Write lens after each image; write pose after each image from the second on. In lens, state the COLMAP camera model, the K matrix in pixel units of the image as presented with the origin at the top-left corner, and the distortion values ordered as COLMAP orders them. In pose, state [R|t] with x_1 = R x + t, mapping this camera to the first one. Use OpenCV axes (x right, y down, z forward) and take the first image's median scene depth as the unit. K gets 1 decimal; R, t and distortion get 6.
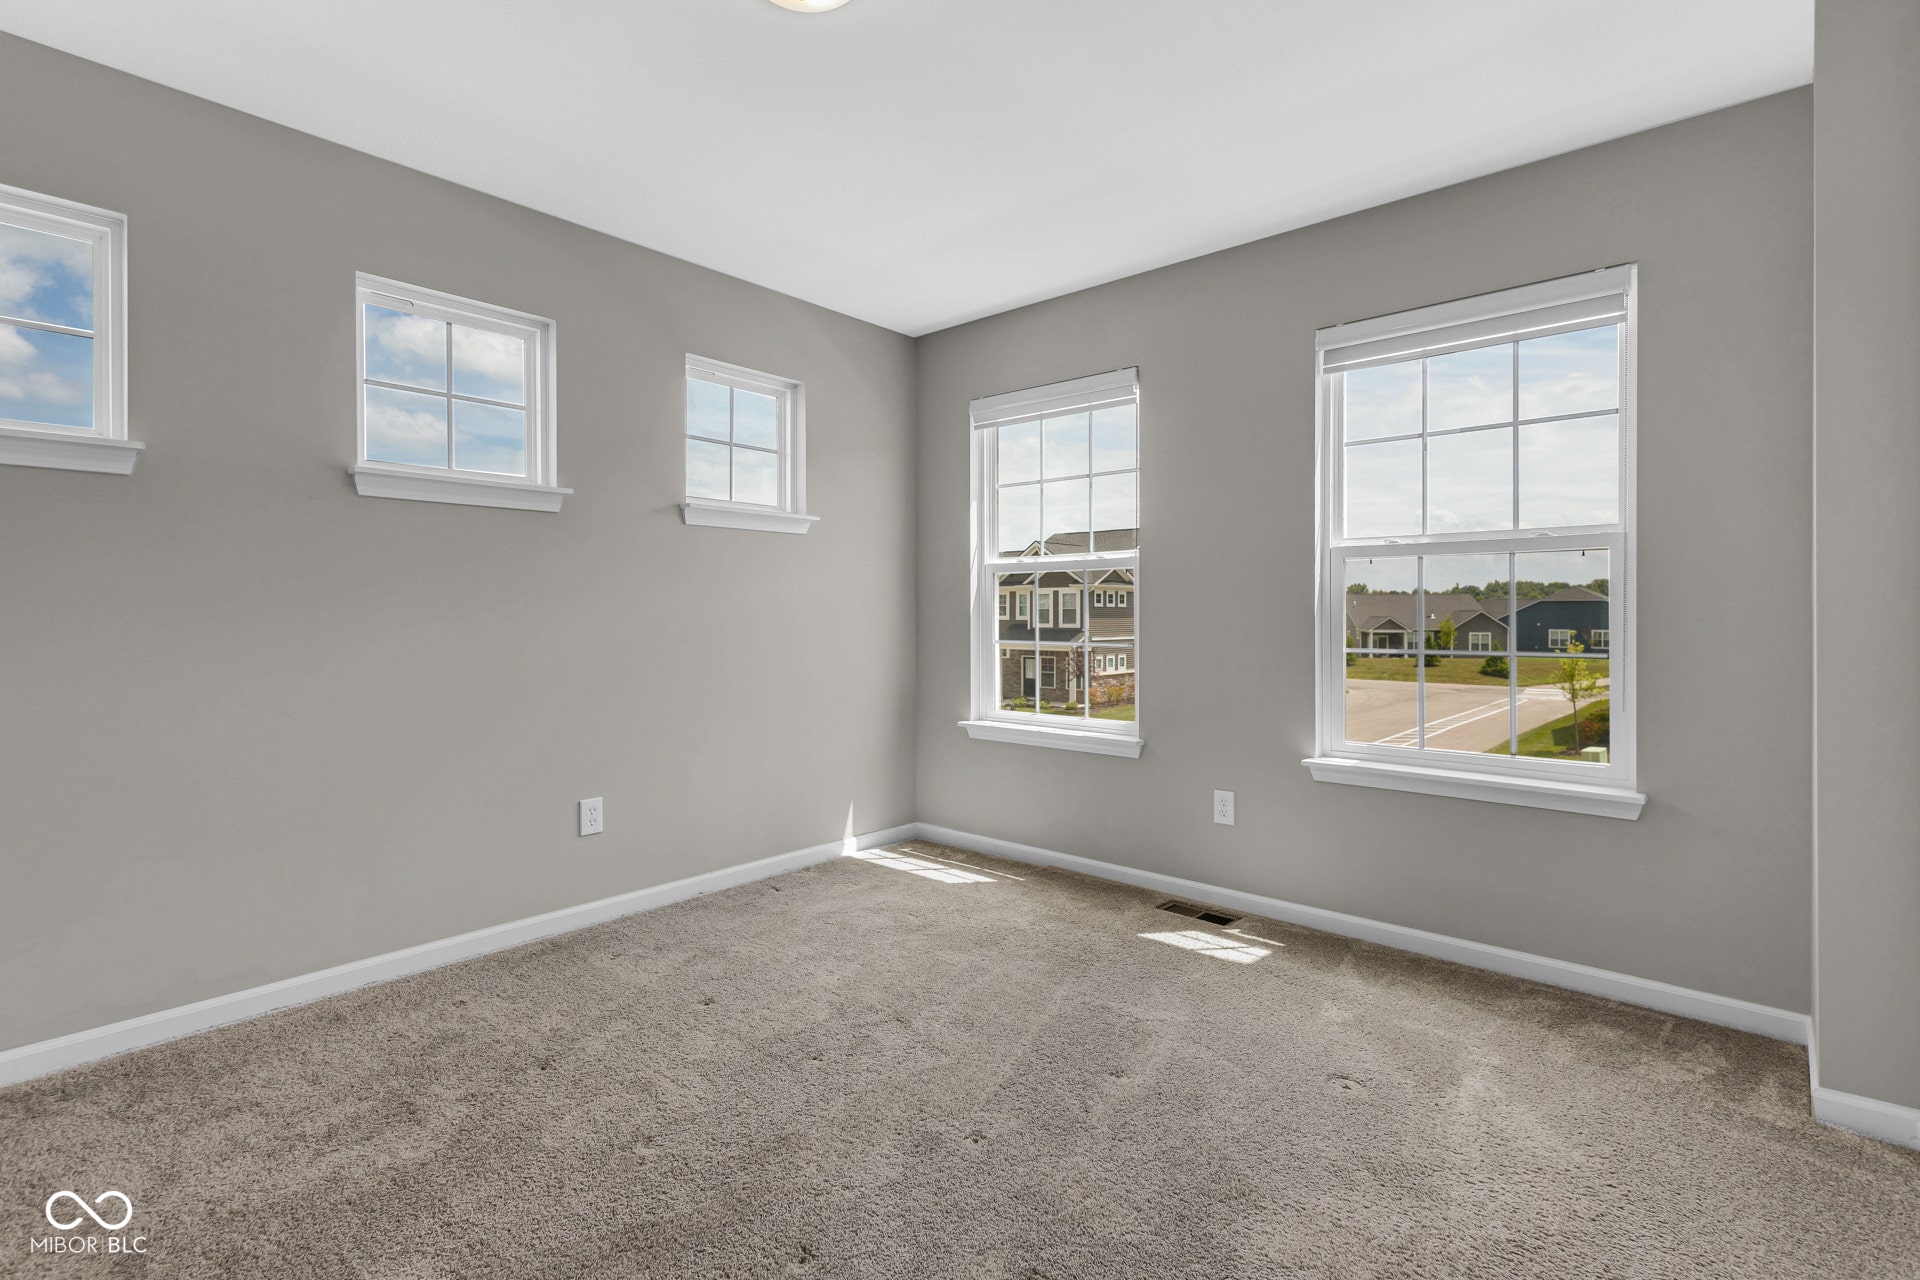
lens RADIAL K [[896.6, 0, 954.6], [0, 896.6, 611.3], [0, 0, 1]] dist [0.008417, -0.001053]
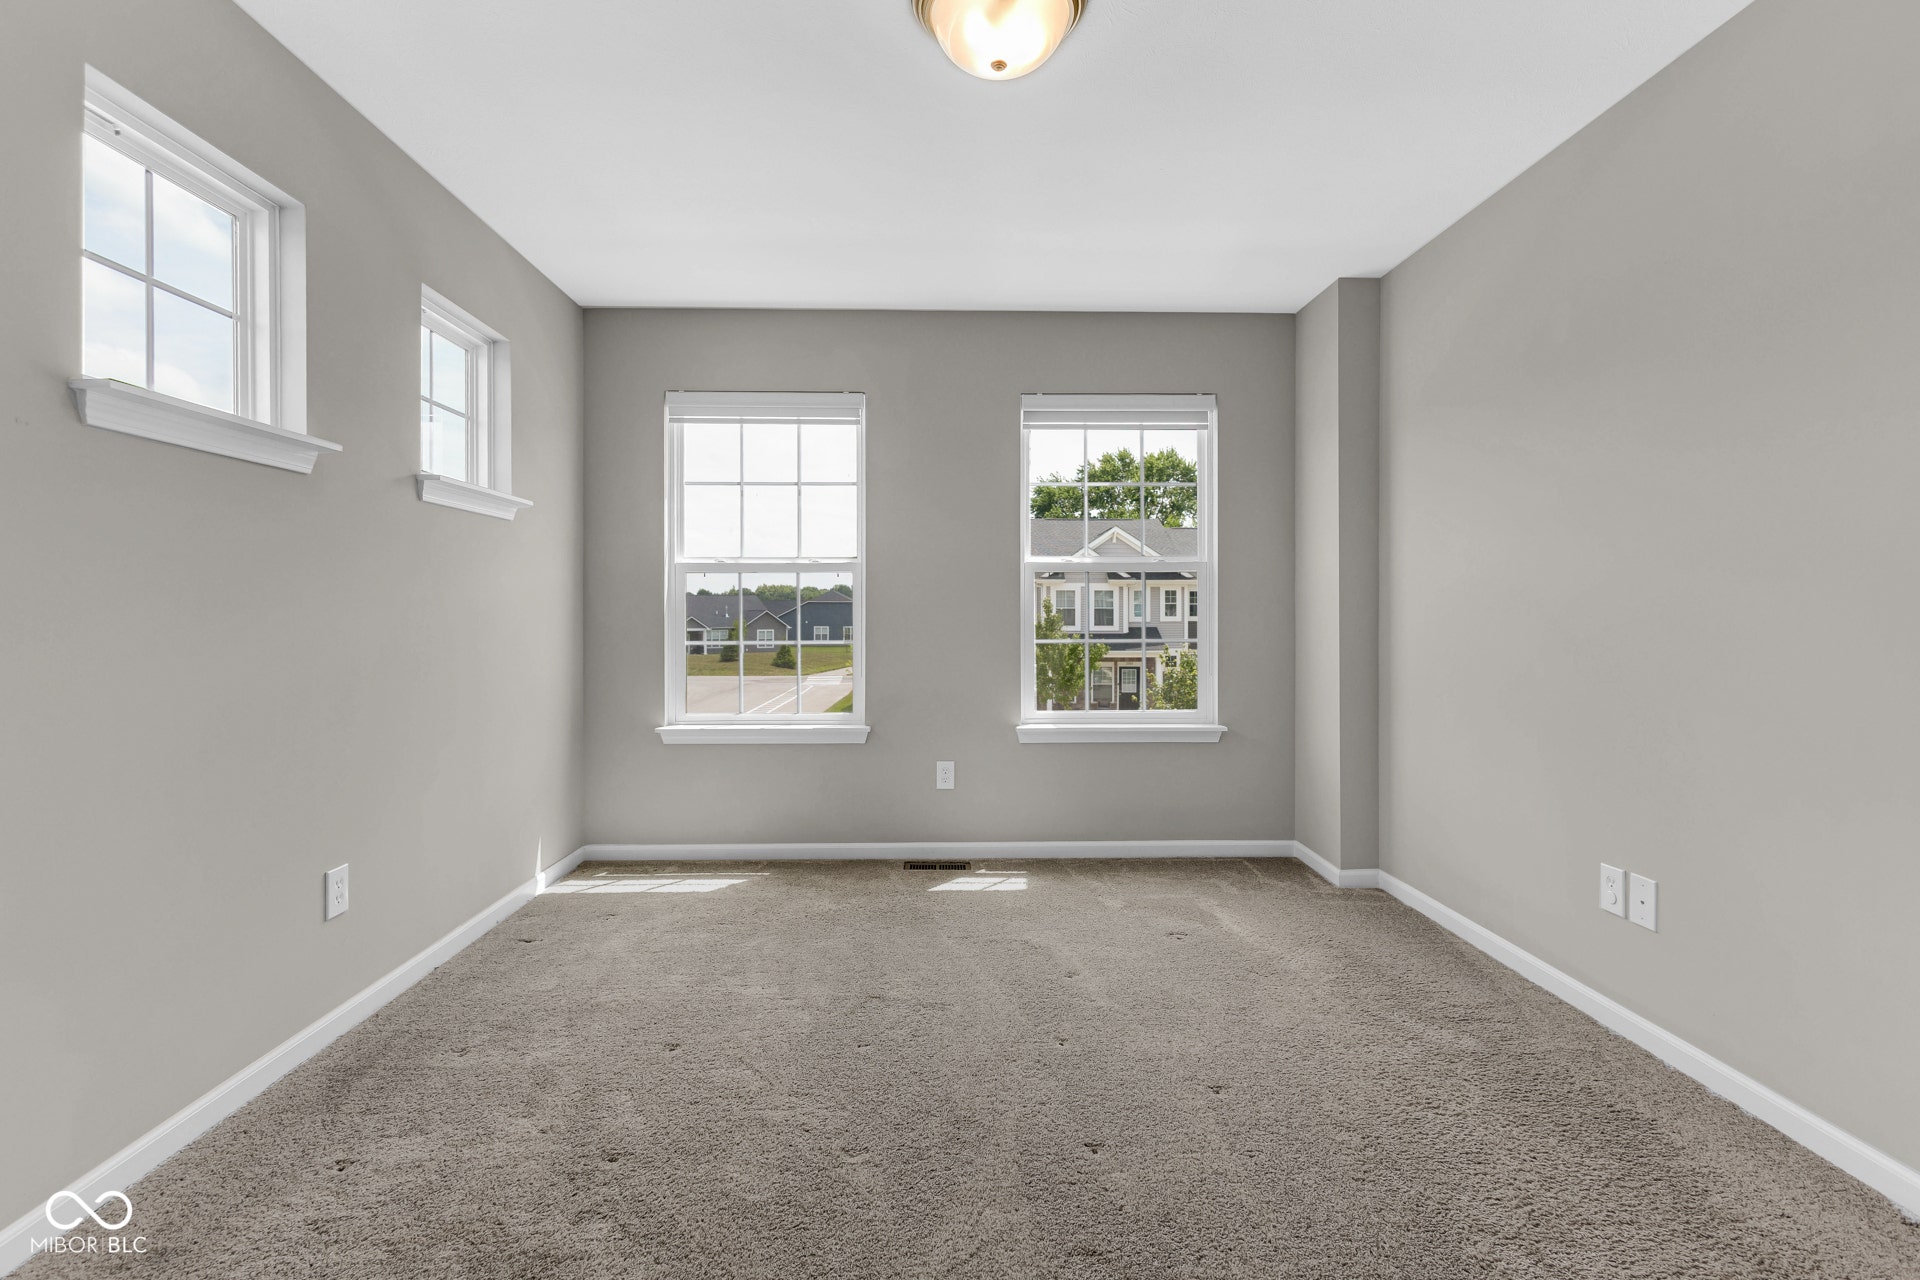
lens RADIAL K [[896.6, 0, 954.6], [0, 896.6, 611.3], [0, 0, 1]] dist [0.008417, -0.001053]
pose [[0.733886, 0.000263, 0.679272, -0.539501], [-0.000414, 1.000000, 0.000060, -0.000918], [-0.679272, -0.000325, 0.733886, 0.117693]]
